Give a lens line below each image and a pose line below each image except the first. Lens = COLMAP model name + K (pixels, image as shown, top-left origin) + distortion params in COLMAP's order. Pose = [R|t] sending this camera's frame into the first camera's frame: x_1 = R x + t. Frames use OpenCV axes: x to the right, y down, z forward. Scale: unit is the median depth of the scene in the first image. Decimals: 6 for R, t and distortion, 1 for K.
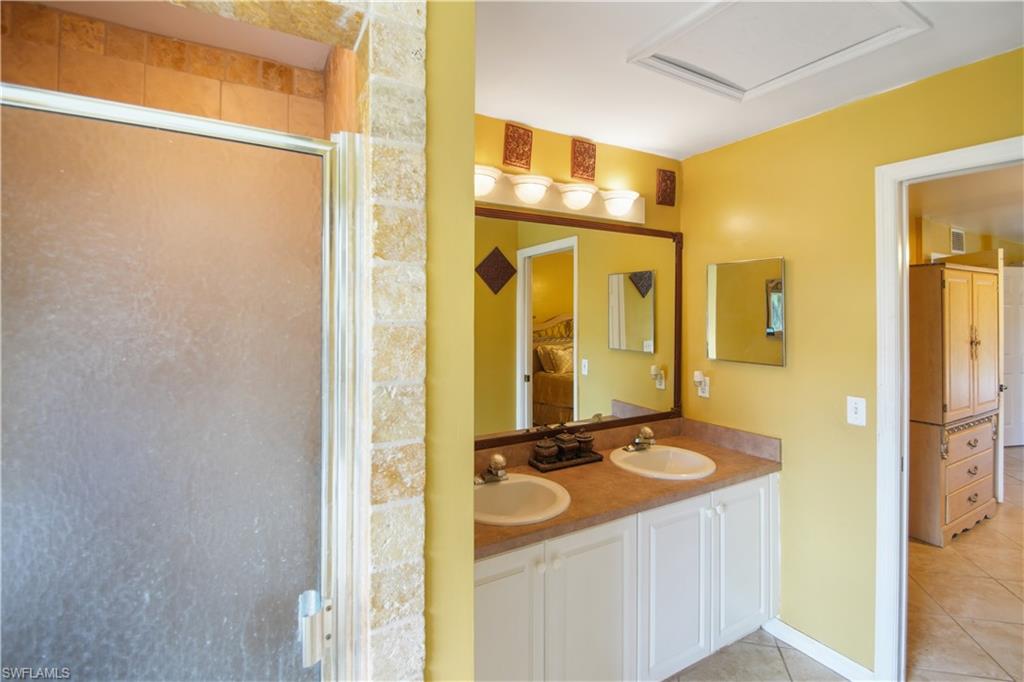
lens RADIAL K [[475.1, 0, 512.0], [0, 475.1, 304.1], [0, 0, 1]] dist [0.004817, -0.012316]
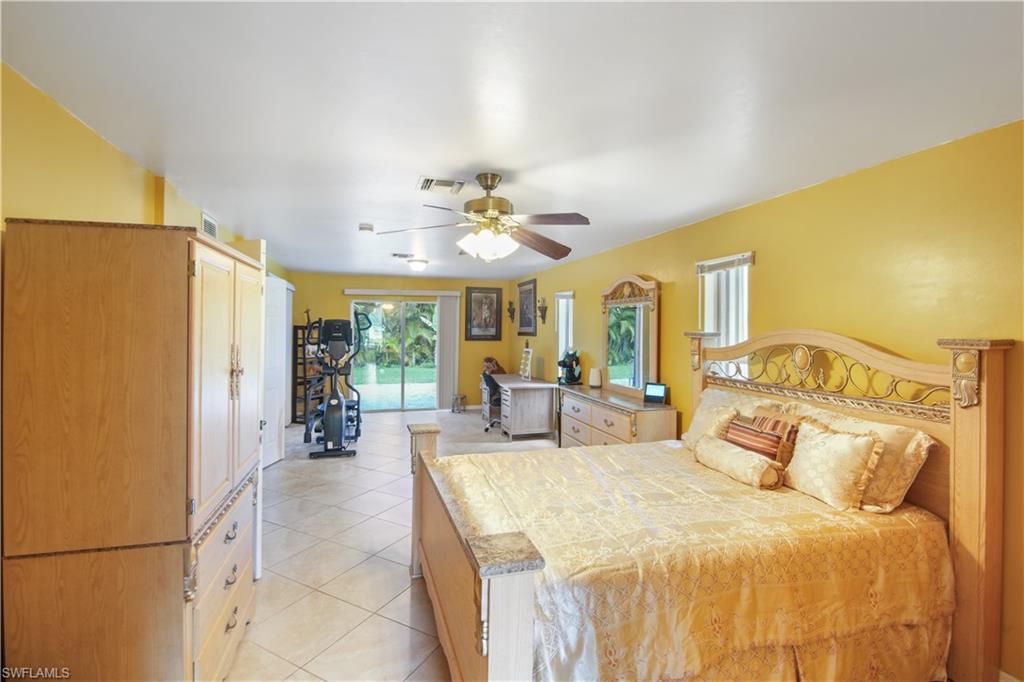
lens RADIAL K [[477.5, 0, 512.3], [0, 477.5, 330.2], [0, 0, 1]] dist [0.001568, -0.000174]
pose [[0.236672, -0.002963, 0.971585, 0.450390], [-0.026973, 0.999590, 0.009619, 0.009978], [-0.971215, -0.028483, 0.236495, 0.494496]]
